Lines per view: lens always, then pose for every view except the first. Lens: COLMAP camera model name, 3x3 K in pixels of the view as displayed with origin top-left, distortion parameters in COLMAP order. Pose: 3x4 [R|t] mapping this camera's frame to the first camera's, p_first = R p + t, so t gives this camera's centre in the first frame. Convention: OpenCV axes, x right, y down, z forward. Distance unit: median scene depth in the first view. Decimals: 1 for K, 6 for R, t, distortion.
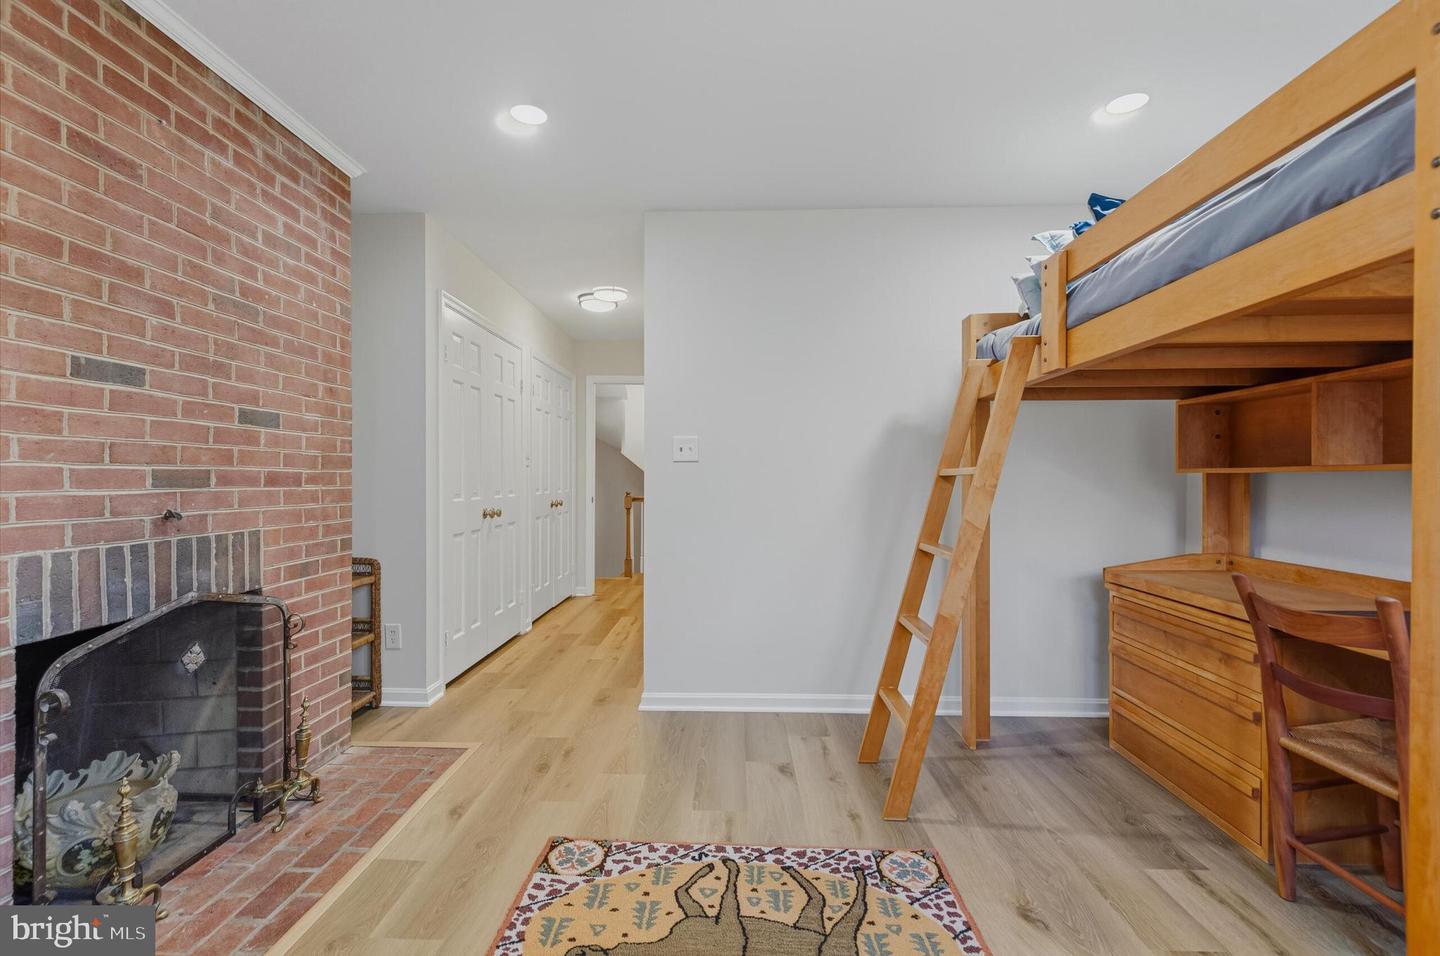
lens RADIAL K [[642.8, 0, 715.7], [0, 642.8, 476.1], [0, 0, 1]] dist [0.008746, -0.003798]
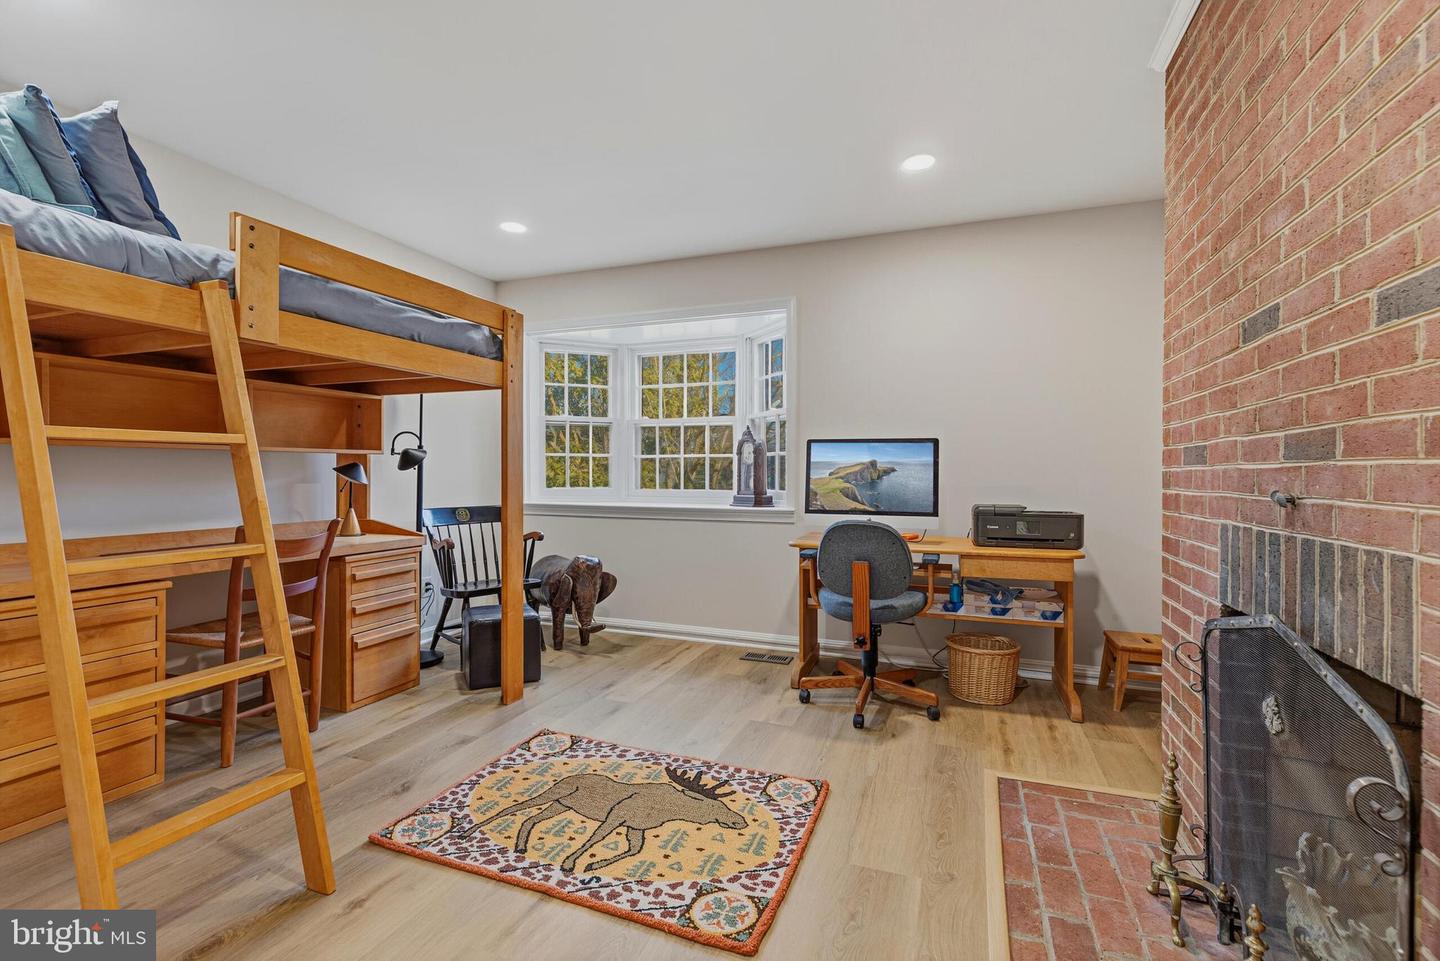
lens RADIAL K [[642.8, 0, 715.7], [0, 642.8, 478.6], [0, 0, 1]] dist [0.008746, -0.003798]
pose [[-0.941554, -0.010344, 0.336703, -0.496273], [-0.007470, 0.999924, 0.009829, 0.035406], [-0.336779, 0.006739, -0.941560, 1.845701]]
